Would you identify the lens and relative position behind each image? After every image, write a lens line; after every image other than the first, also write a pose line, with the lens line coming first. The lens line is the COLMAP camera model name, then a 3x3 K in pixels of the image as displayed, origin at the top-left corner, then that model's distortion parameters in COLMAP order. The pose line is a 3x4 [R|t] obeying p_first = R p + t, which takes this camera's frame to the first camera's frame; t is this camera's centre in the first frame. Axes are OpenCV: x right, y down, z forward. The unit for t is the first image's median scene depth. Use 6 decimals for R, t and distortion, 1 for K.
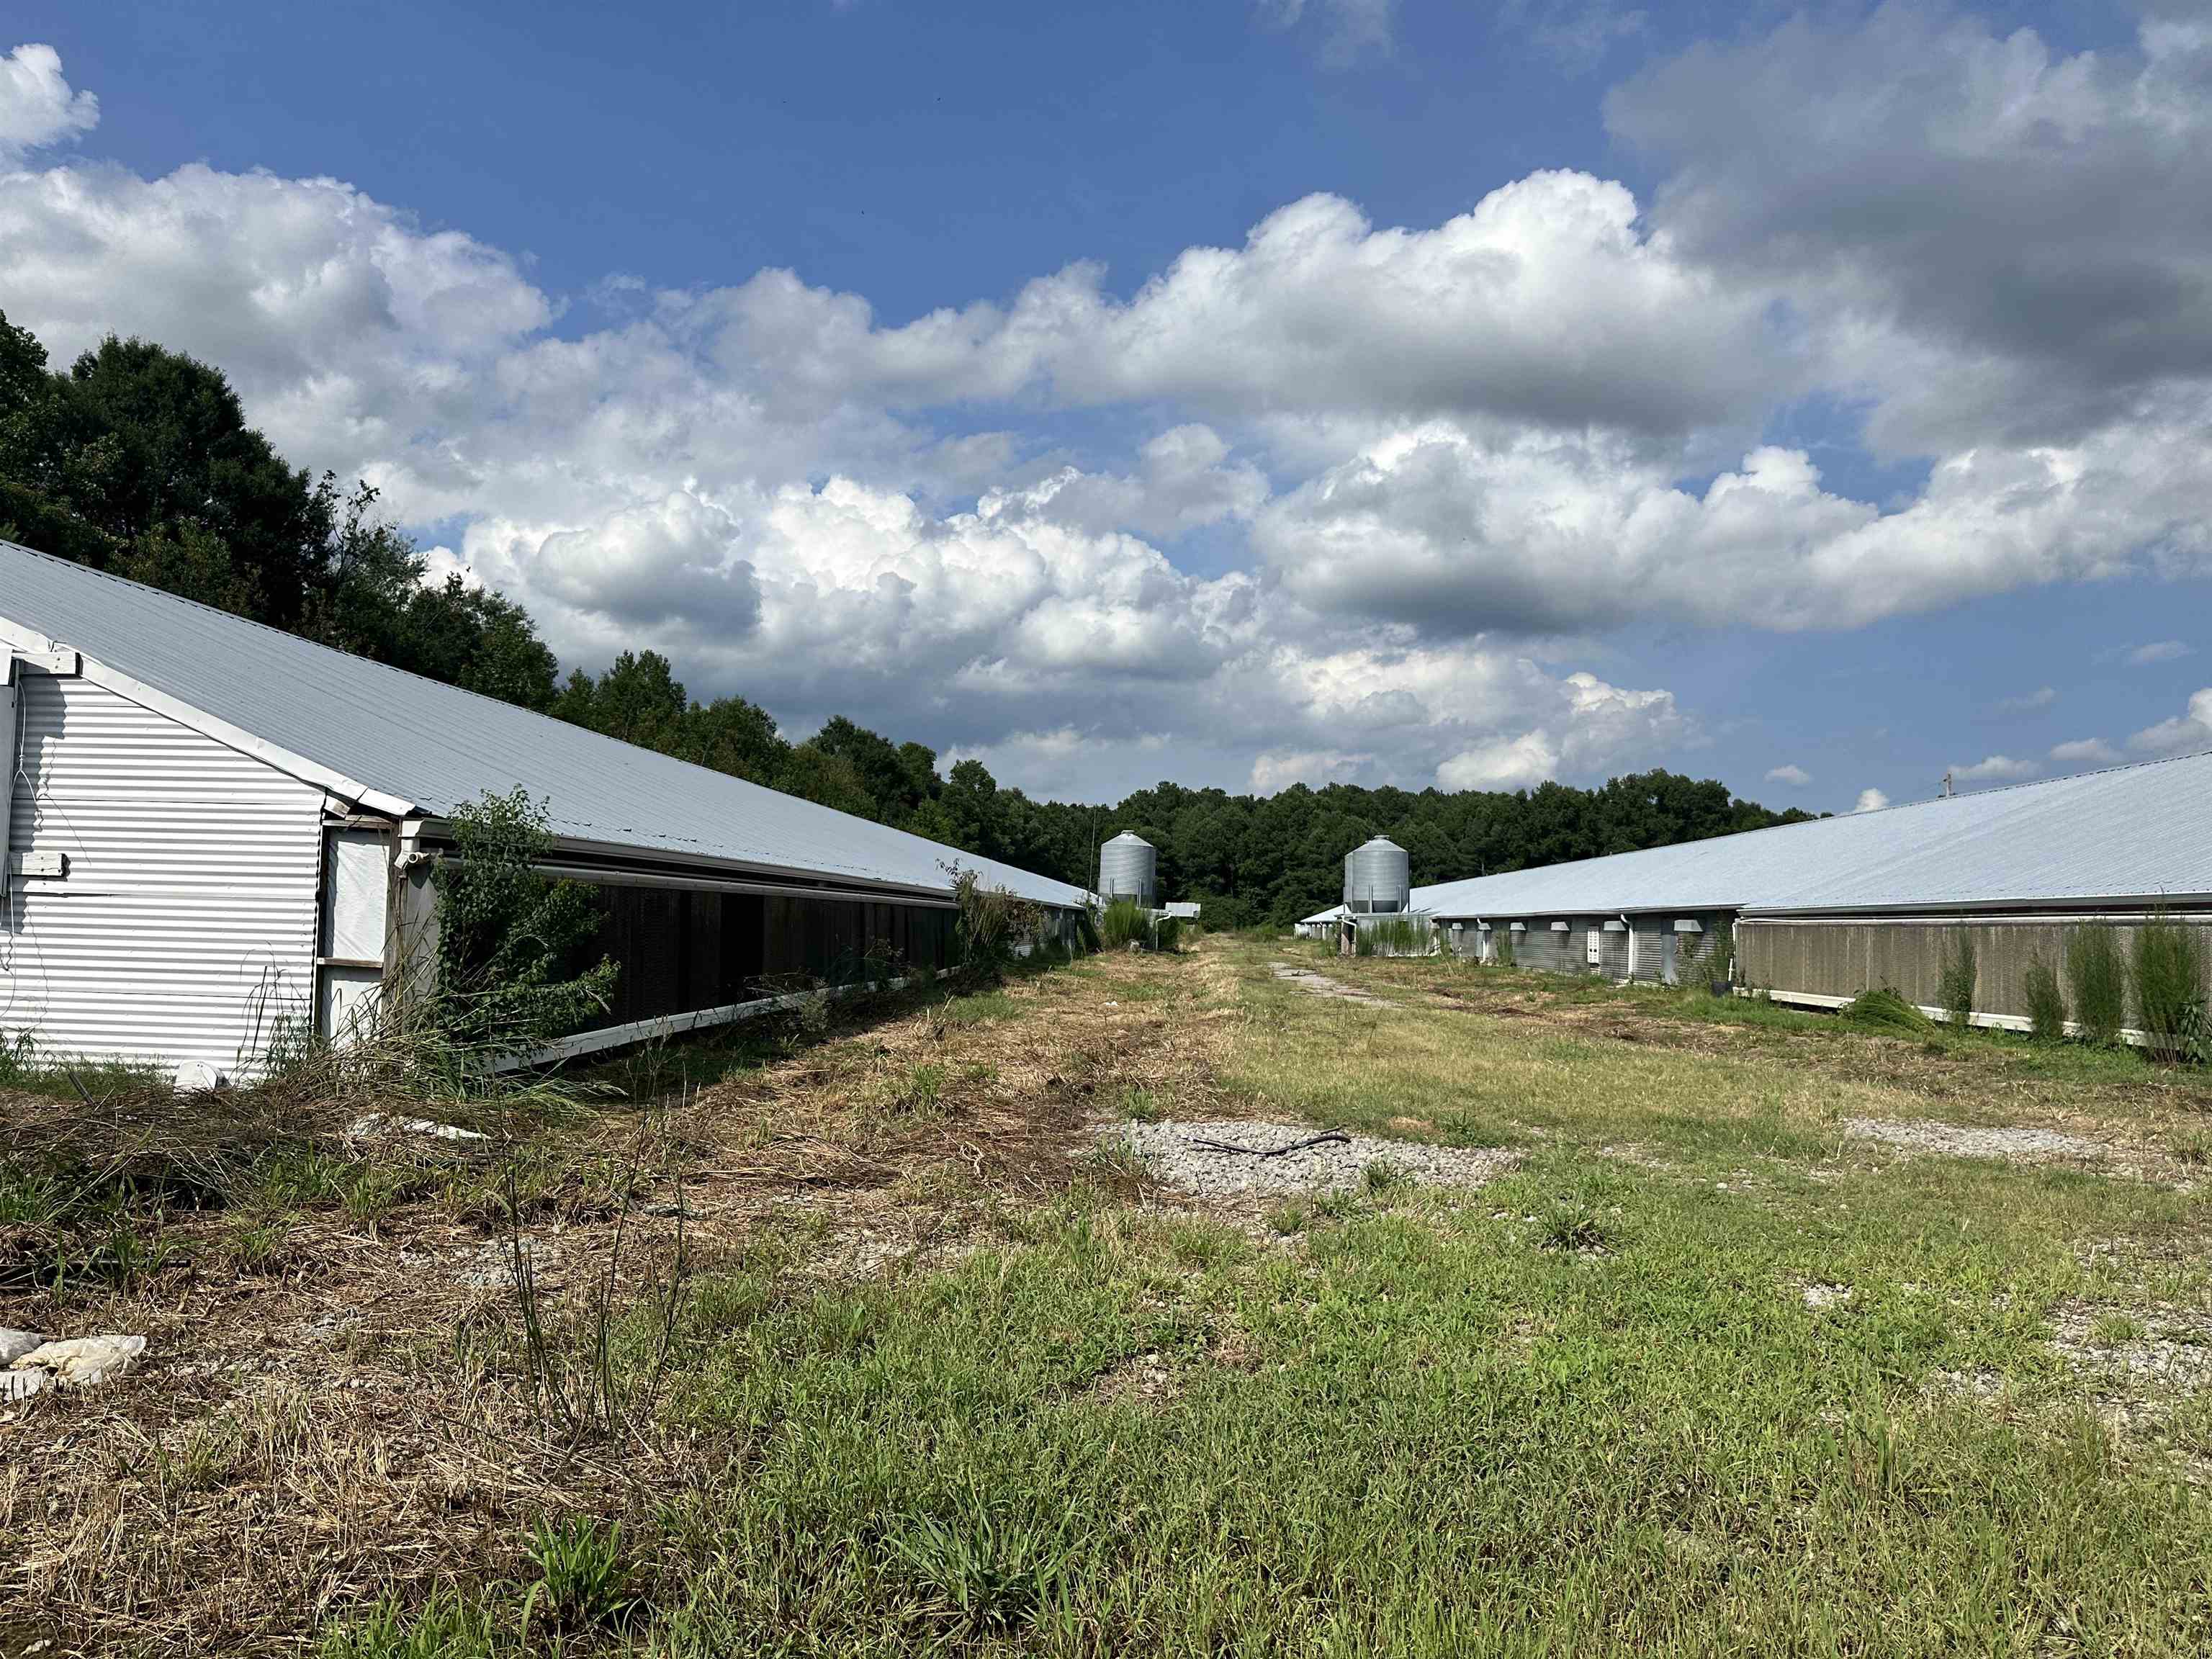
lens RADIAL K [[1399.4, 0, 1106.0], [0, 1399.4, 829.5], [0, 0, 1]] dist [-0.000549, -0.043668]
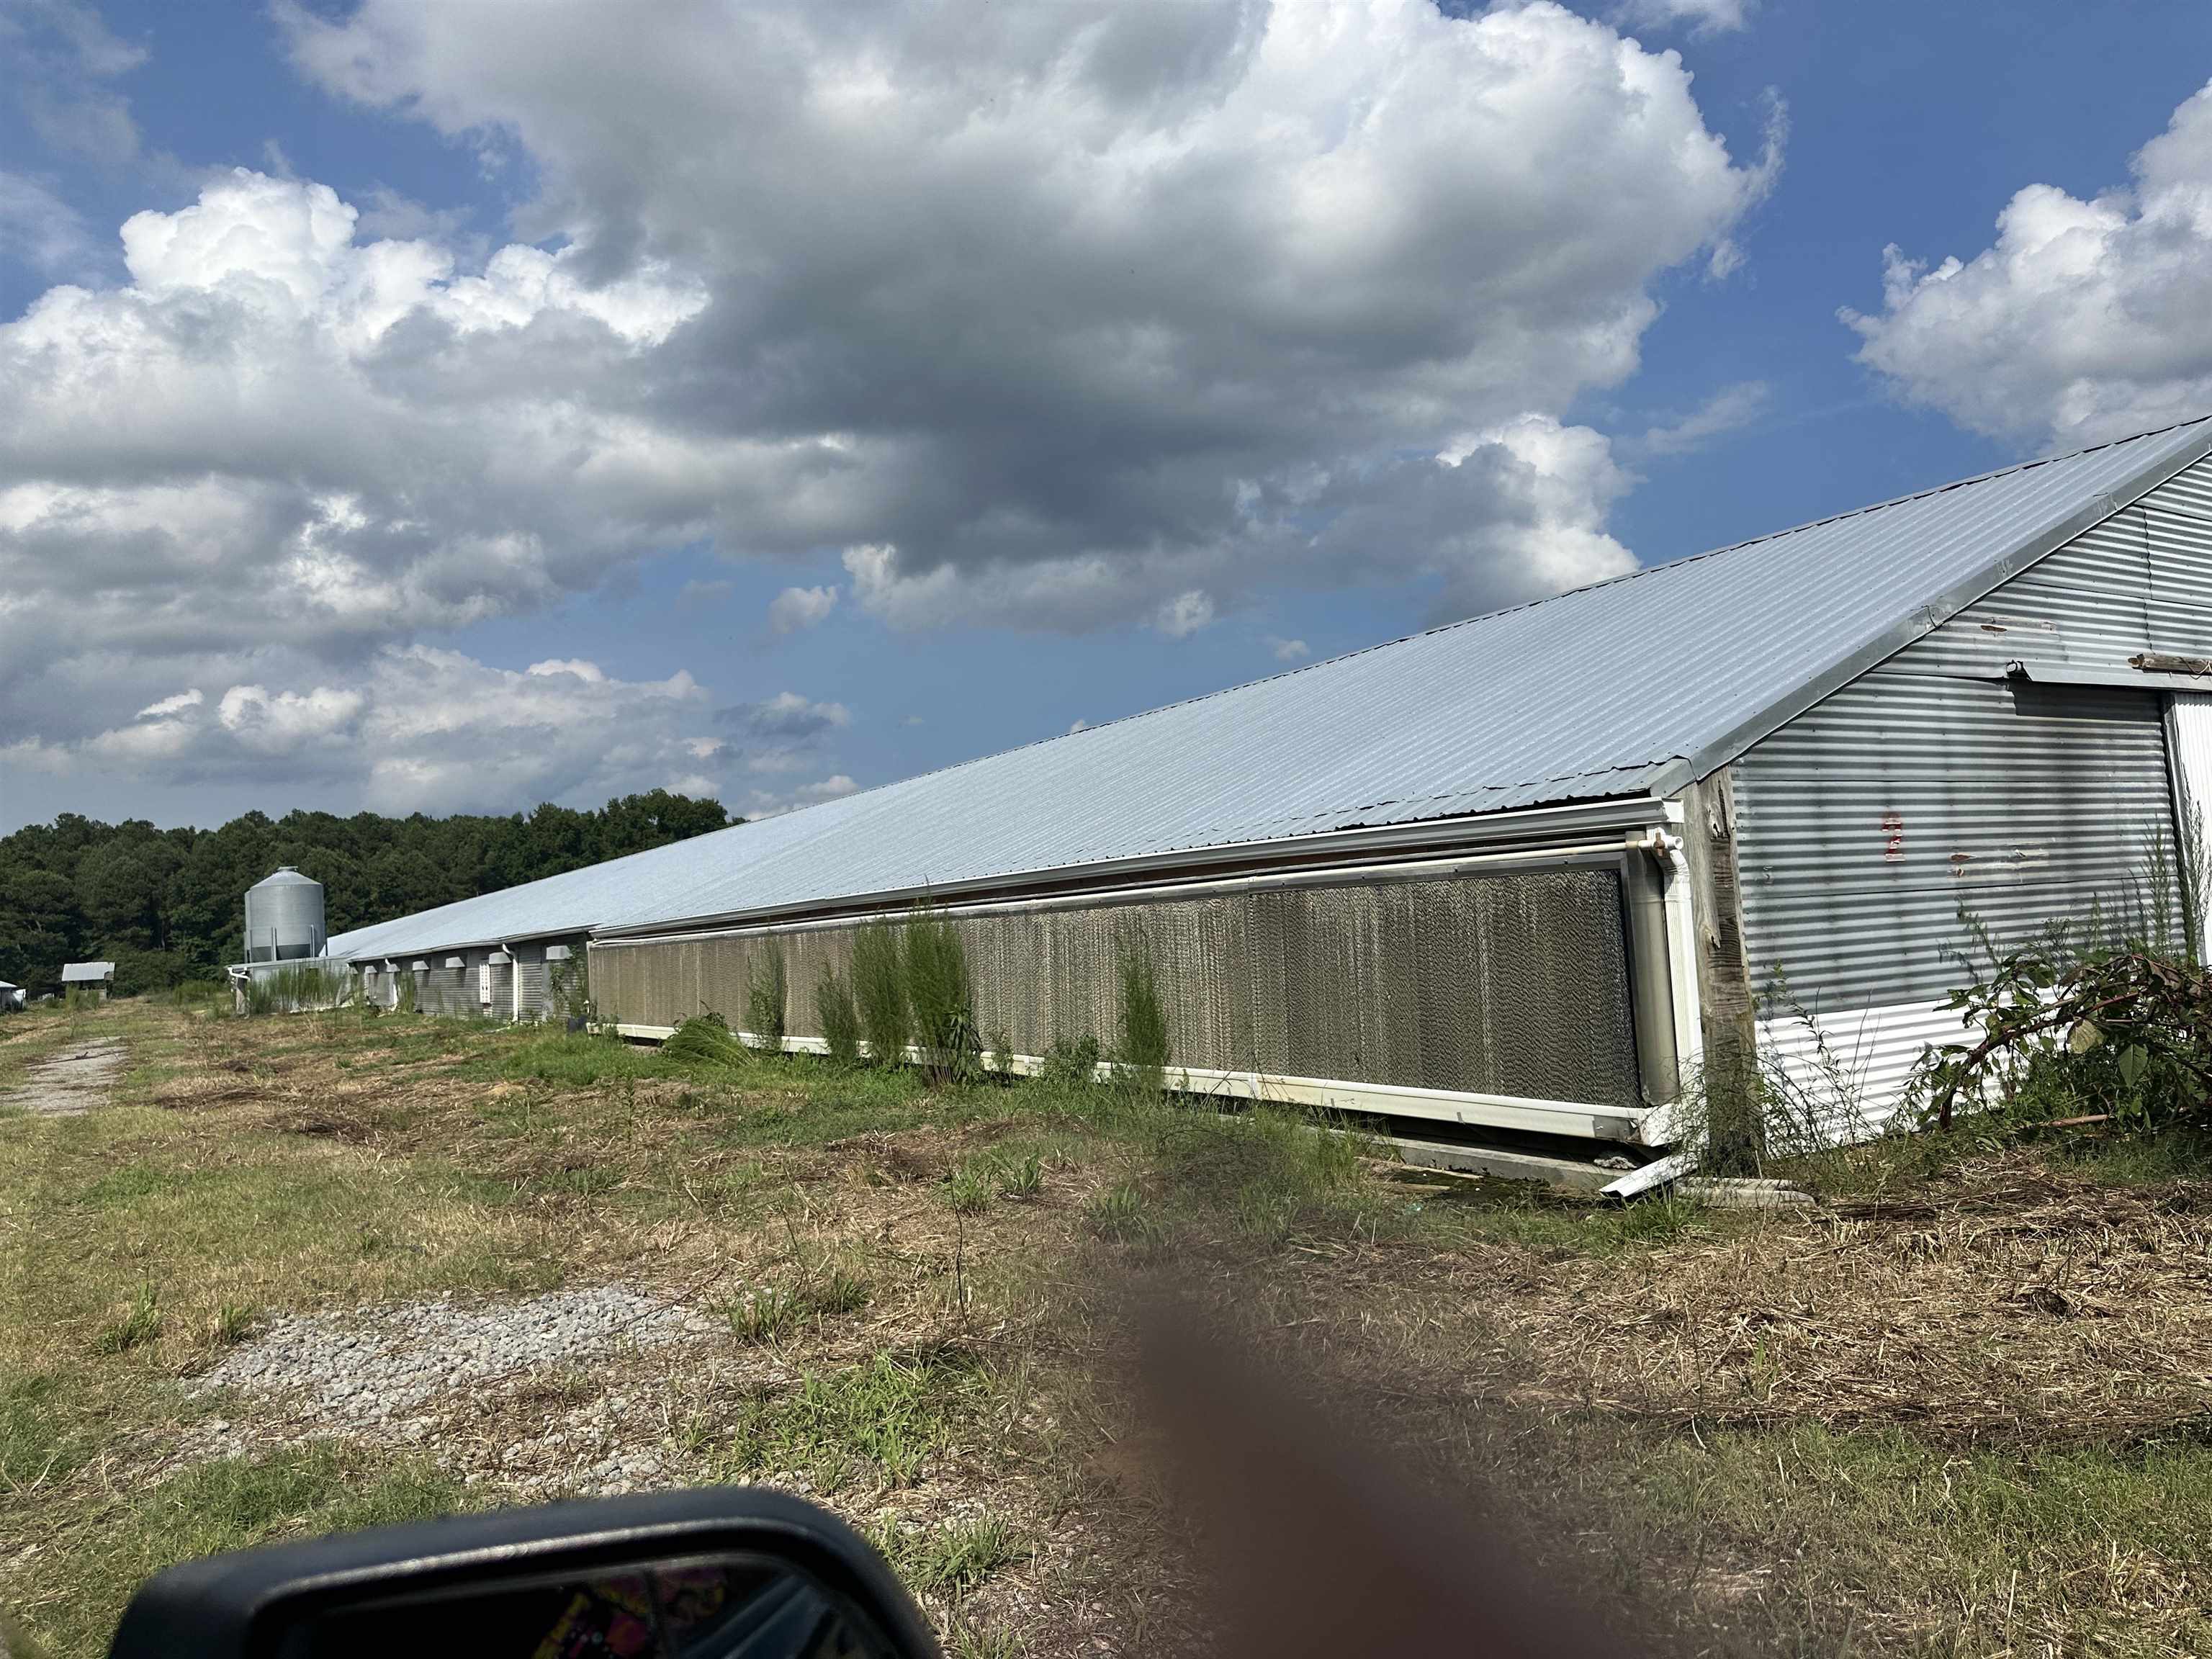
lens RADIAL K [[1399.4, 0, 1106.0], [0, 1399.4, 829.5], [0, 0, 1]] dist [-0.000549, -0.043668]
pose [[0.780583, -0.030150, 0.624325, 0.018024], [0.040434, 0.999180, -0.002301, 0.001125], [-0.623743, 0.027040, 0.781161, 0.014898]]
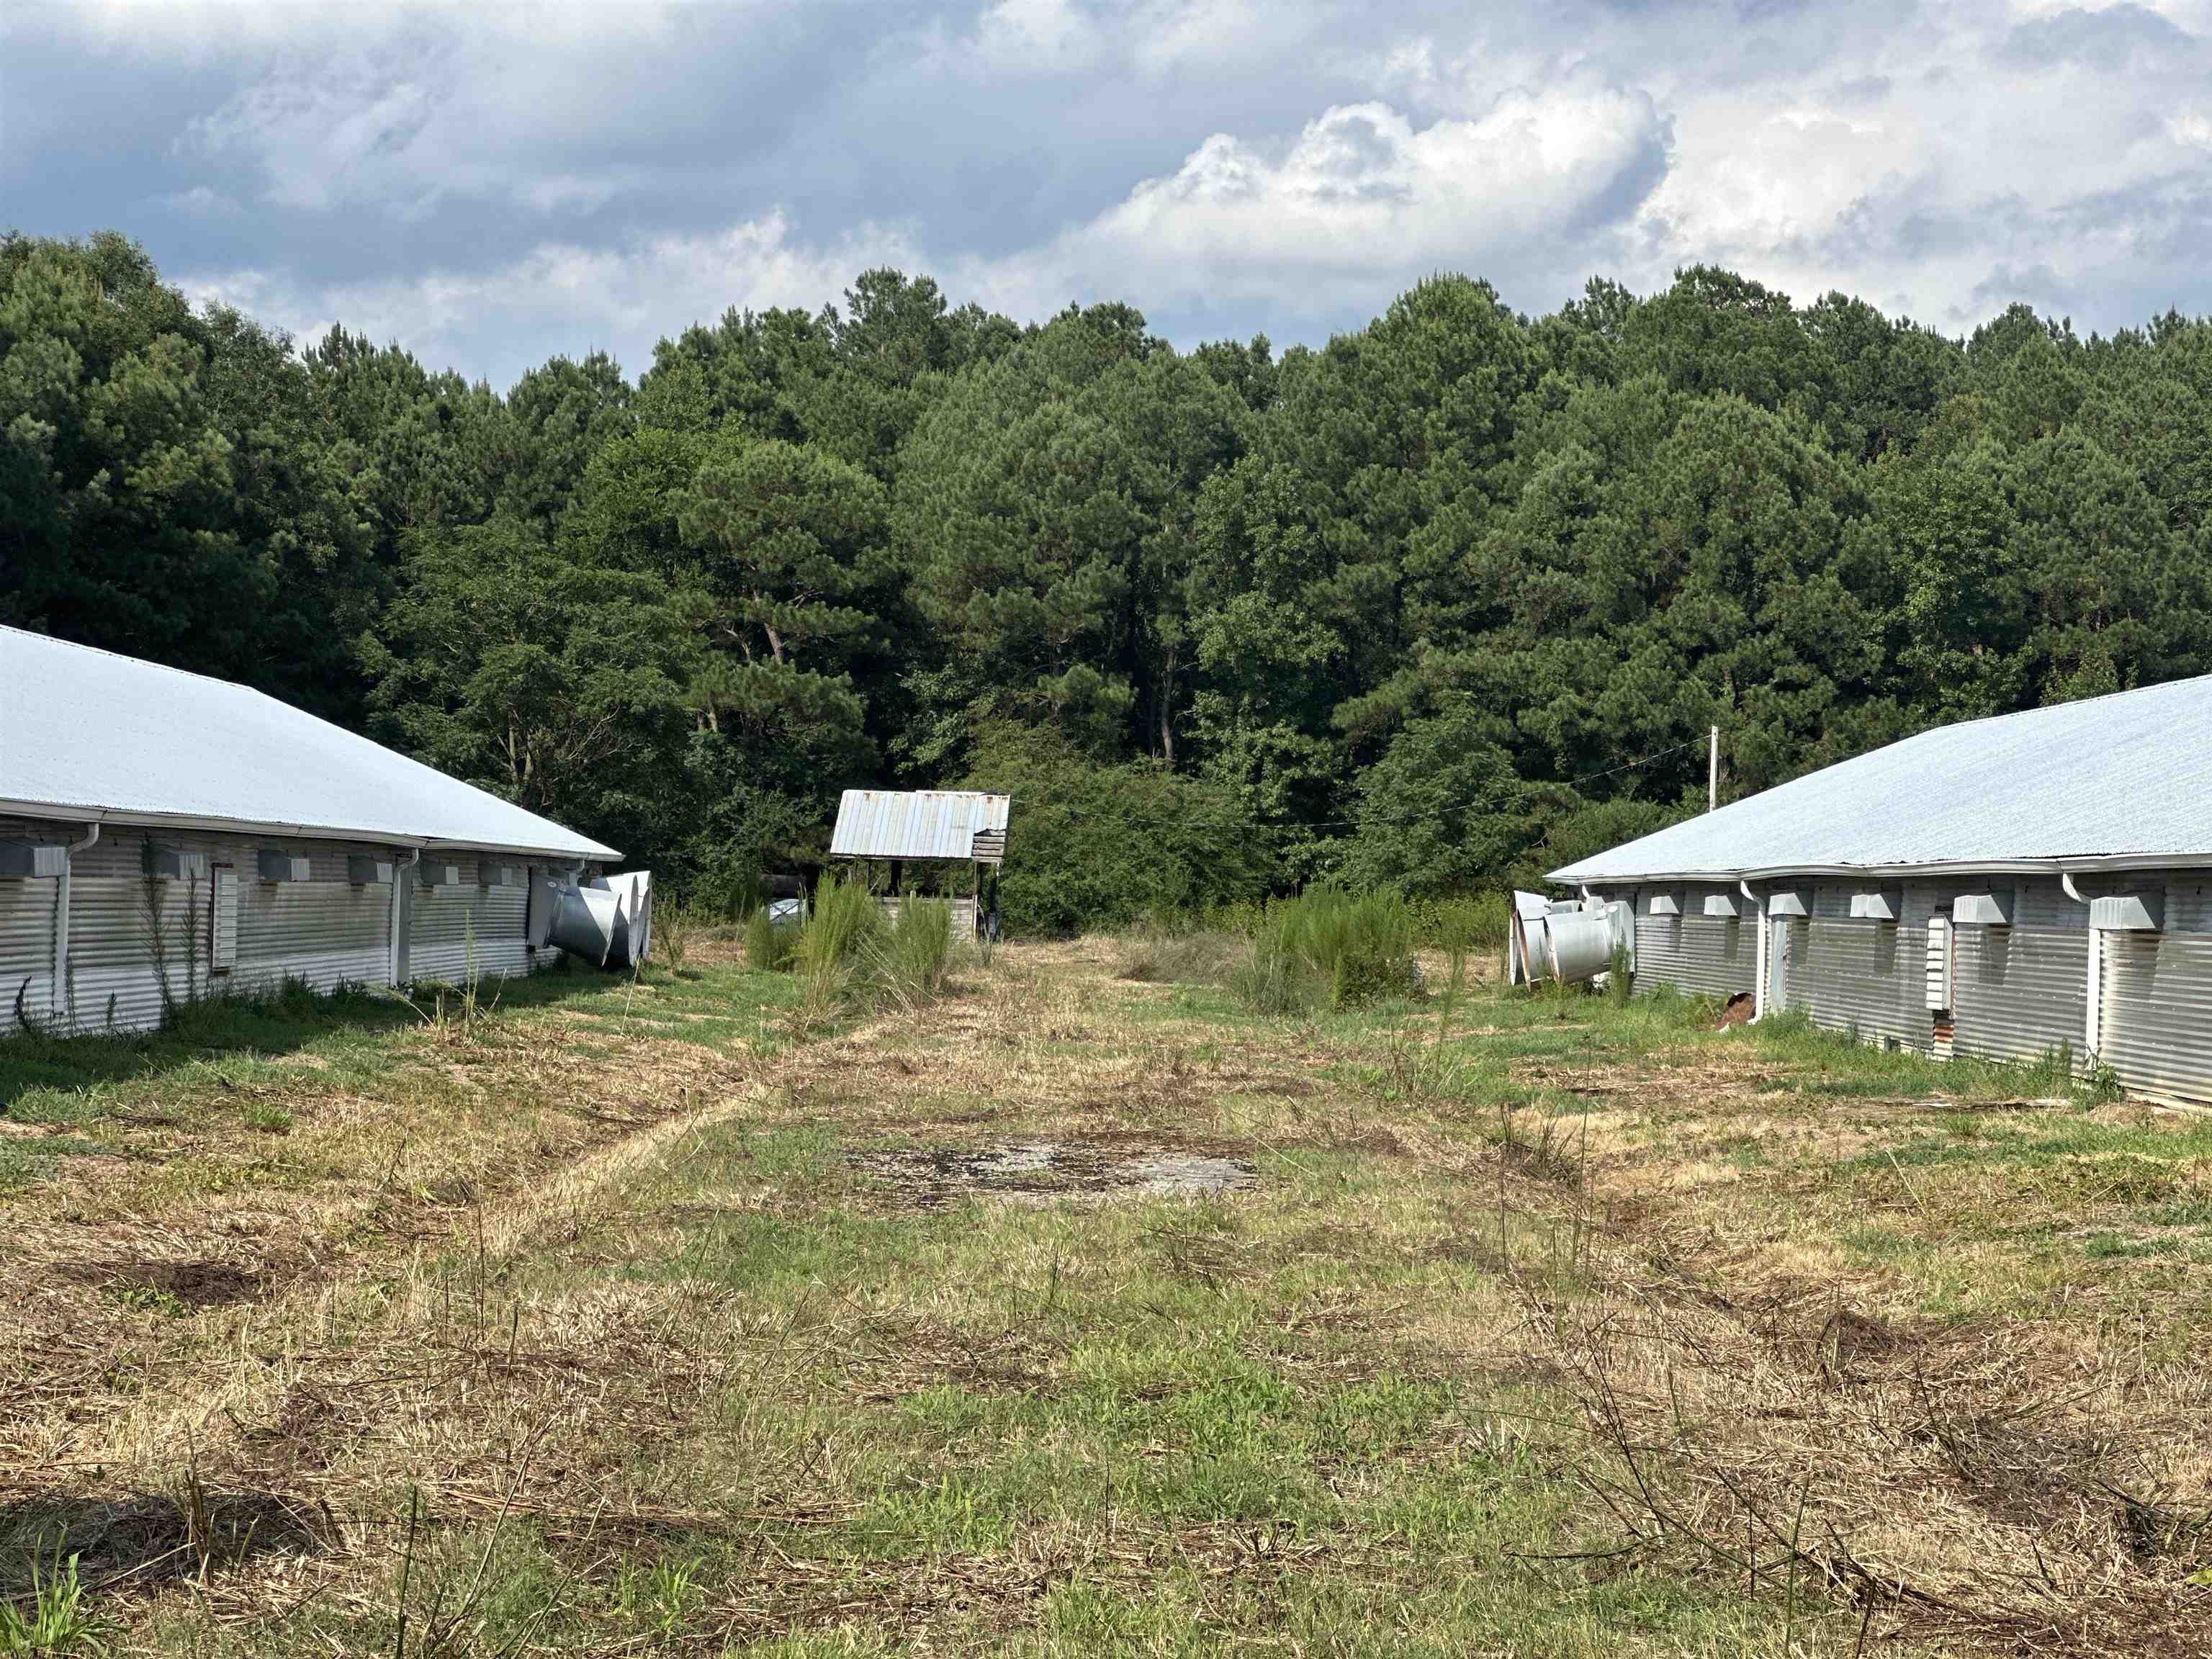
lens RADIAL K [[4775.4, 0, 1106.0], [0, 4775.4, 829.5], [0, 0, 1]] dist [-0.730047, 0.119427]
pose [[0.997411, 0.000165, 0.071912, 0.030733], [-0.004072, 0.998522, 0.054195, 0.019609], [-0.071796, -0.054348, 0.995938, 0.297769]]
